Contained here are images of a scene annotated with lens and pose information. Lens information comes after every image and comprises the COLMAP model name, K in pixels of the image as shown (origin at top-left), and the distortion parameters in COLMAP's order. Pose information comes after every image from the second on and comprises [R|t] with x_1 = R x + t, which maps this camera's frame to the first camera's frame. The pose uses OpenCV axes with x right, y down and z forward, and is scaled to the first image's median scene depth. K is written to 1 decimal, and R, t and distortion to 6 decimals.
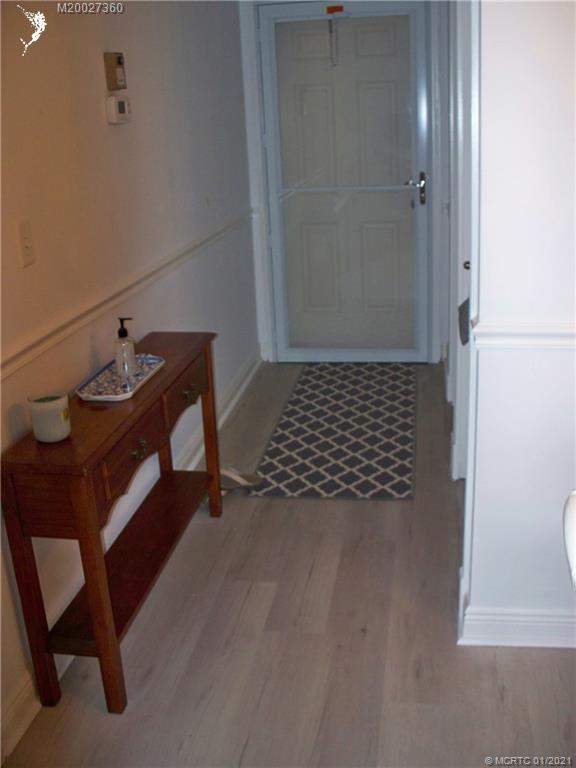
lens RADIAL K [[793.6, 0, 289.9], [0, 793.6, 363.5], [0, 0, 1]] dist [-0.208252, 0.243771]
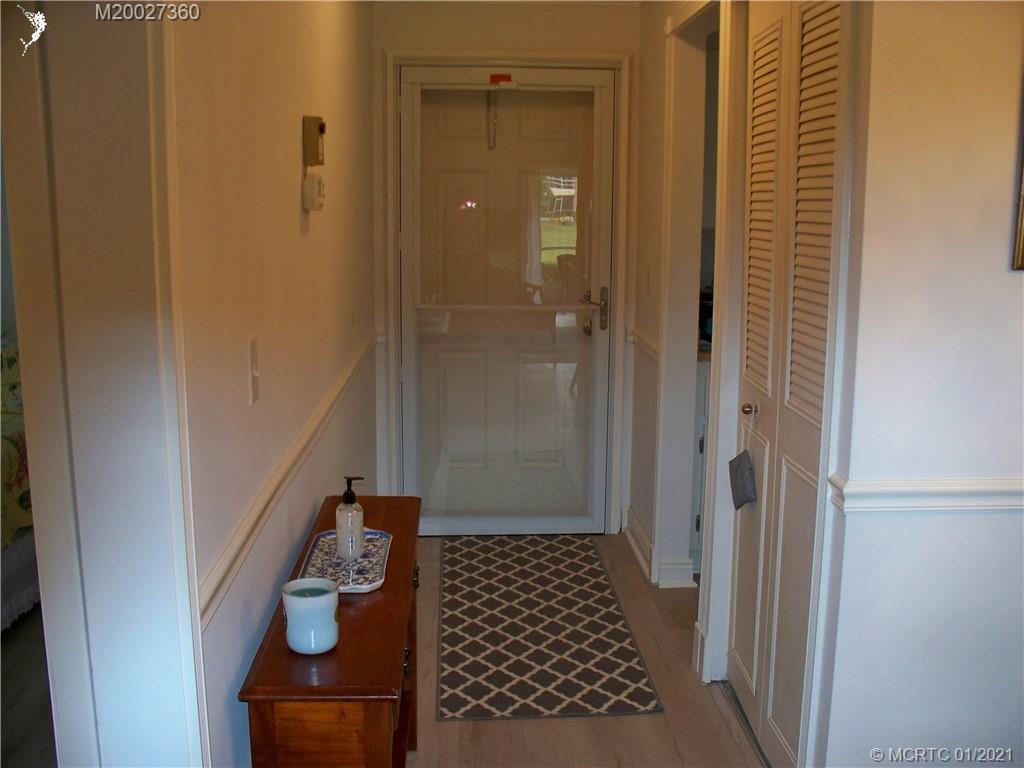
lens RADIAL K [[1058.2, 0, 539.6], [0, 1058.2, 403.7], [0, 0, 1]] dist [-0.208252, 0.243771]
pose [[0.972313, 0.012654, 0.233338, -0.143597], [0.016626, 0.992256, -0.123089, -0.001583], [-0.233089, 0.123560, 0.964574, 0.009916]]
